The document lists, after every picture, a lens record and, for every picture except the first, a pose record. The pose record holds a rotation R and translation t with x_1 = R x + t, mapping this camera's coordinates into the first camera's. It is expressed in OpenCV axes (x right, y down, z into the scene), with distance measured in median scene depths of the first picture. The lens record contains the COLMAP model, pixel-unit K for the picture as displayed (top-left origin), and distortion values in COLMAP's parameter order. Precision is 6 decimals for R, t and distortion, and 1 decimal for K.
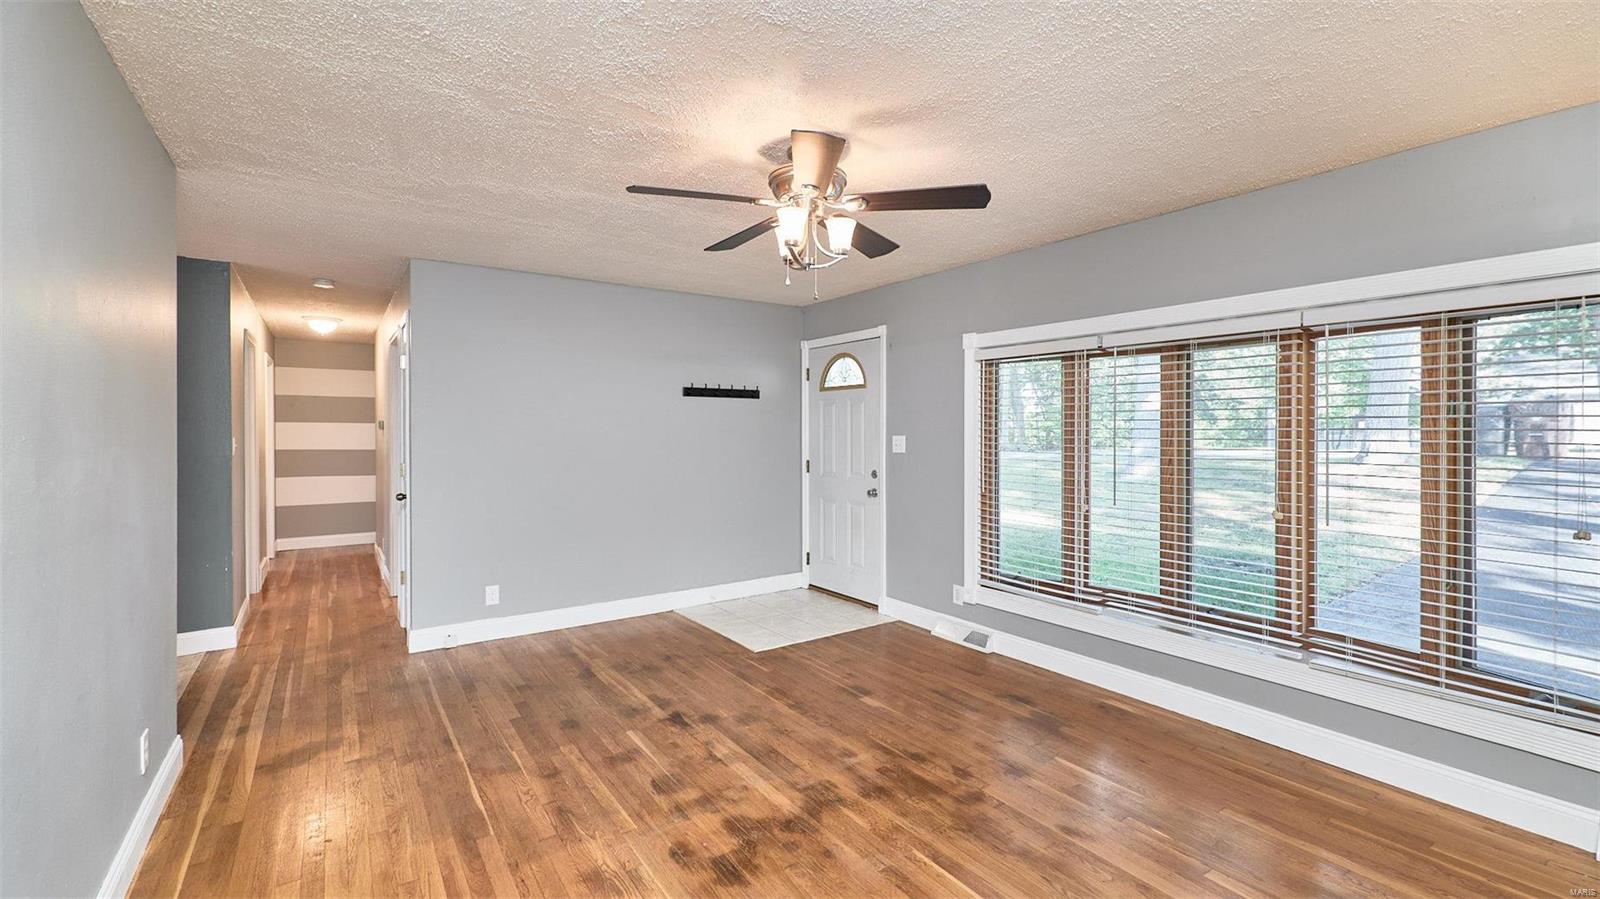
lens RADIAL K [[664.3, 0, 800.0], [0, 664.3, 449.5], [0, 0, 1]] dist [0.009003, 0.000518]
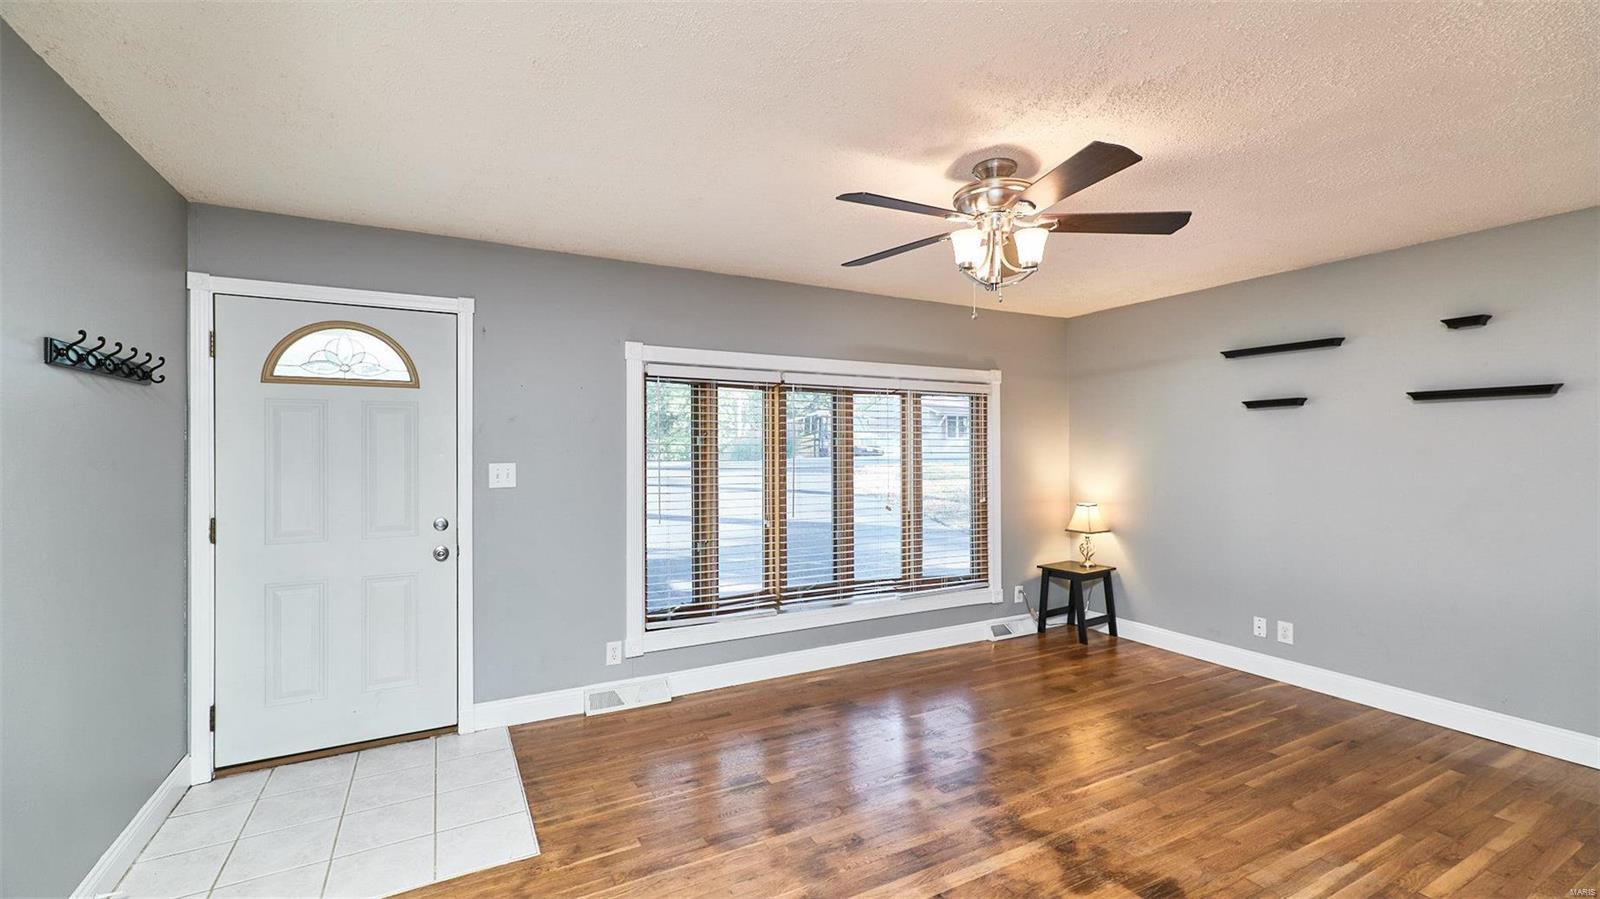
lens RADIAL K [[664.3, 0, 800.0], [0, 664.3, 449.5], [0, 0, 1]] dist [0.009003, 0.000518]
pose [[0.122743, 0.000631, 0.992438, -0.800264], [0.028396, 0.999588, -0.004148, -0.036382], [-0.992032, 0.028690, 0.122674, 0.941679]]
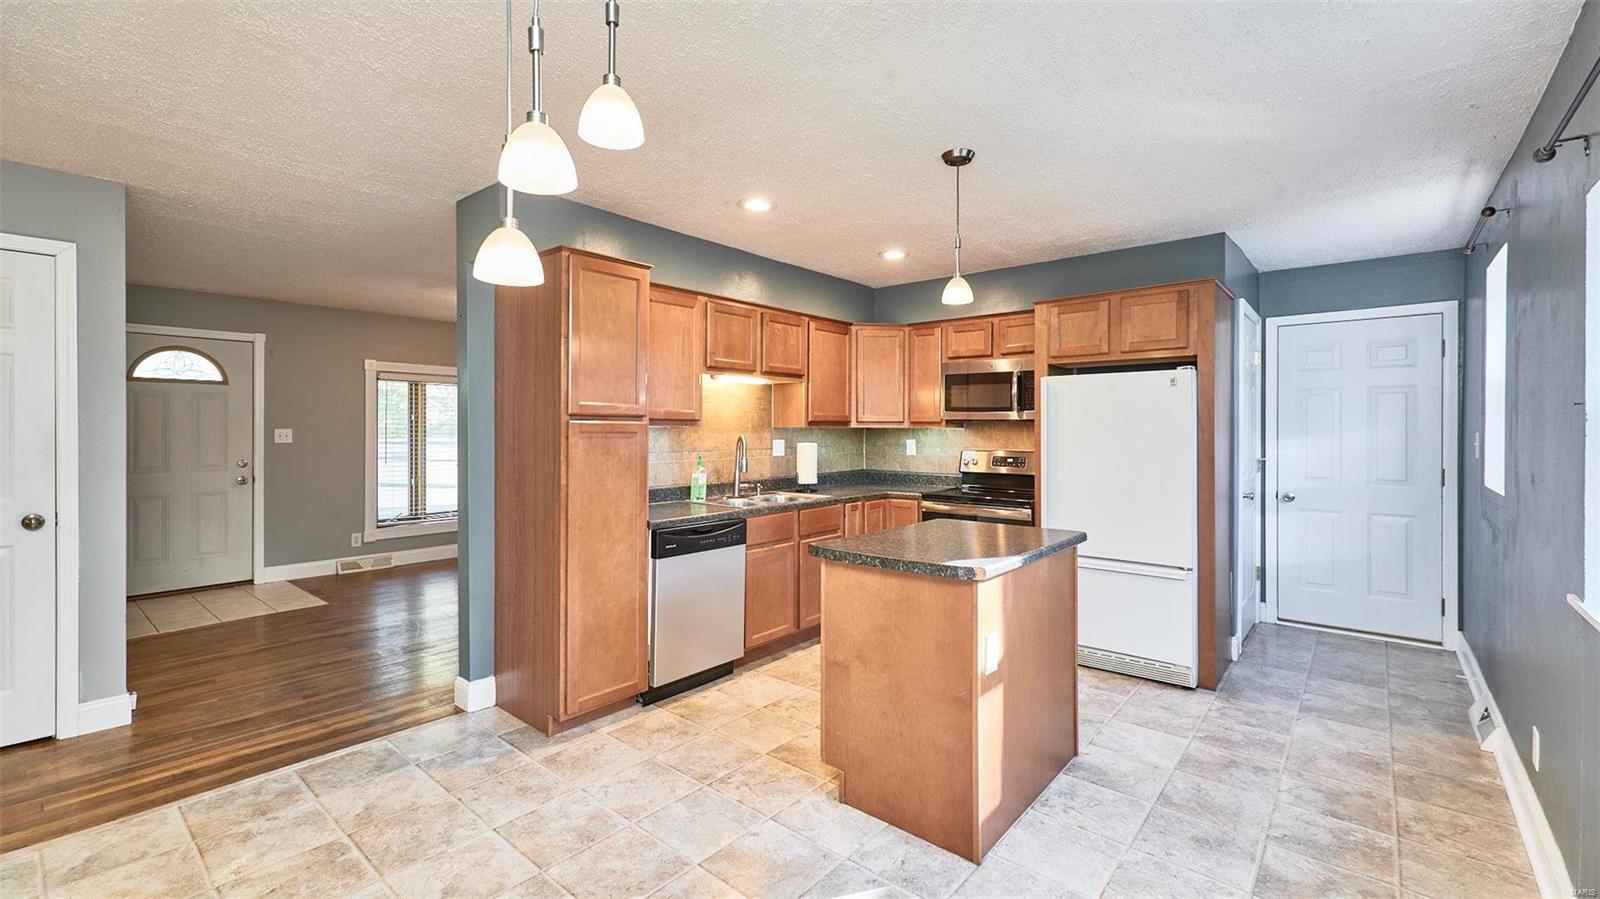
lens RADIAL K [[668.7, 0, 801.4], [0, 668.7, 429.1], [0, 0, 1]] dist [0.003264, 0.000488]
pose [[-0.249259, -0.002060, 0.968435, -1.988851], [0.023473, 0.999691, 0.008168, -0.012318], [-0.968152, 0.024768, -0.249134, 0.609855]]
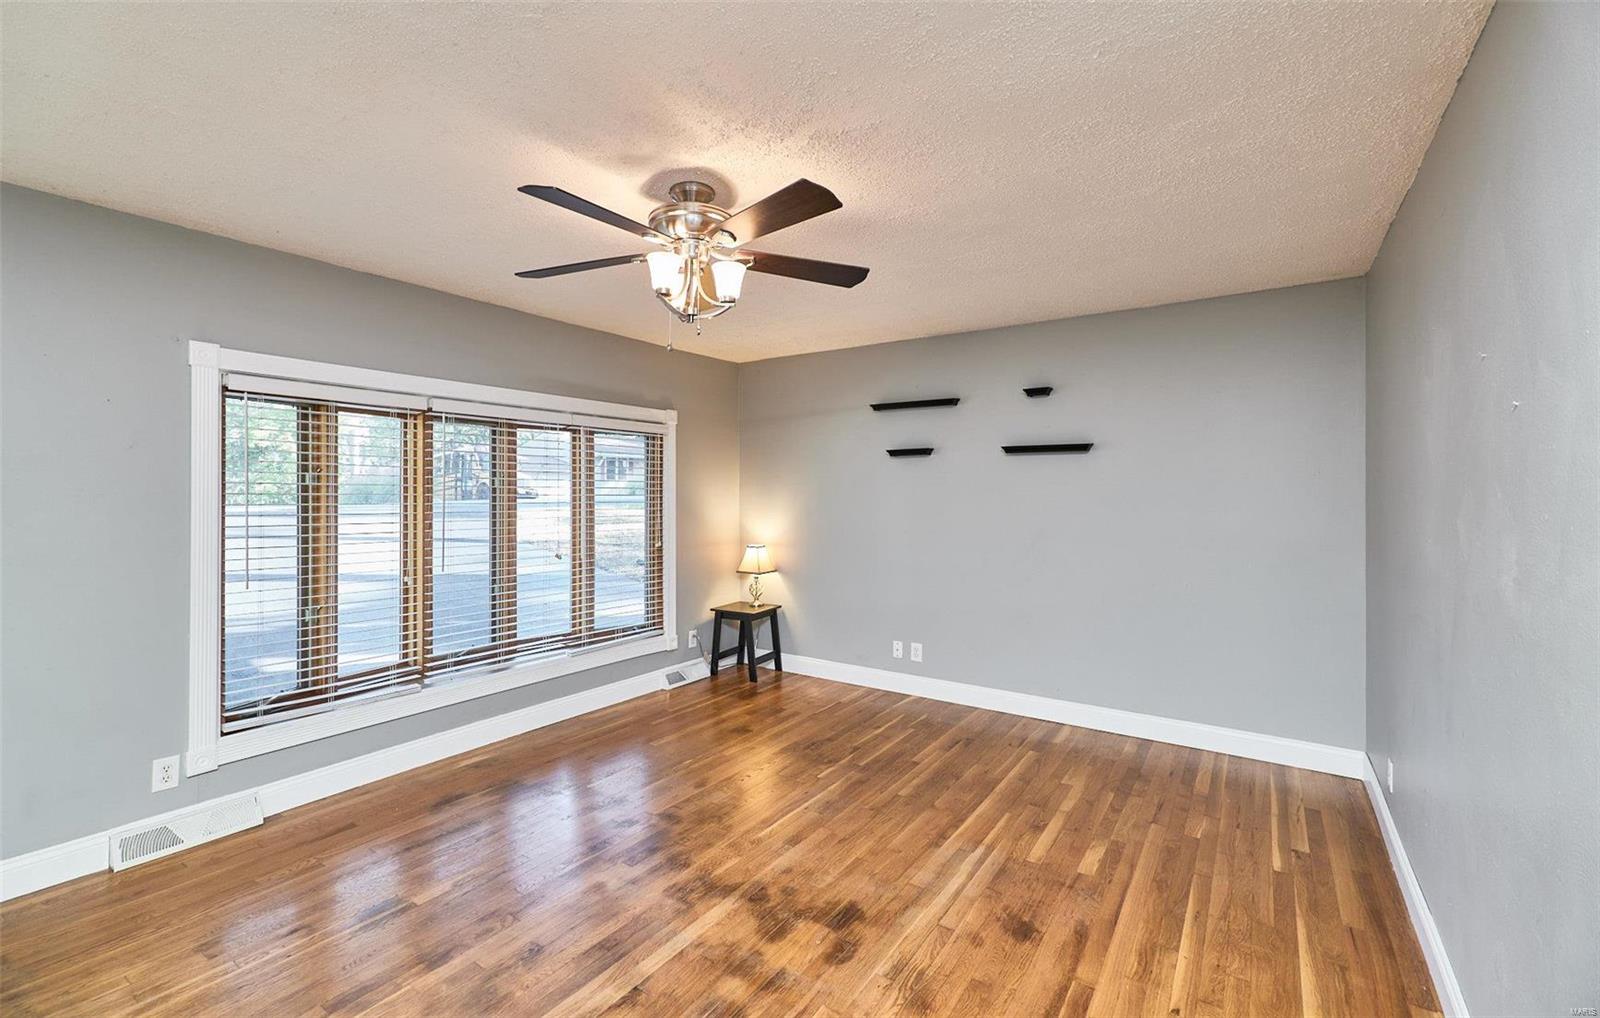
lens RADIAL K [[685.8, 0, 766.0], [0, 685.8, 490.8], [0, 0, 1]] dist [0.005694, 0.001062]
pose [[-0.319198, 0.002781, 0.947684, -0.741955], [0.023051, 0.999723, 0.004830, -0.035041], [-0.947408, 0.023387, -0.319174, 0.974404]]
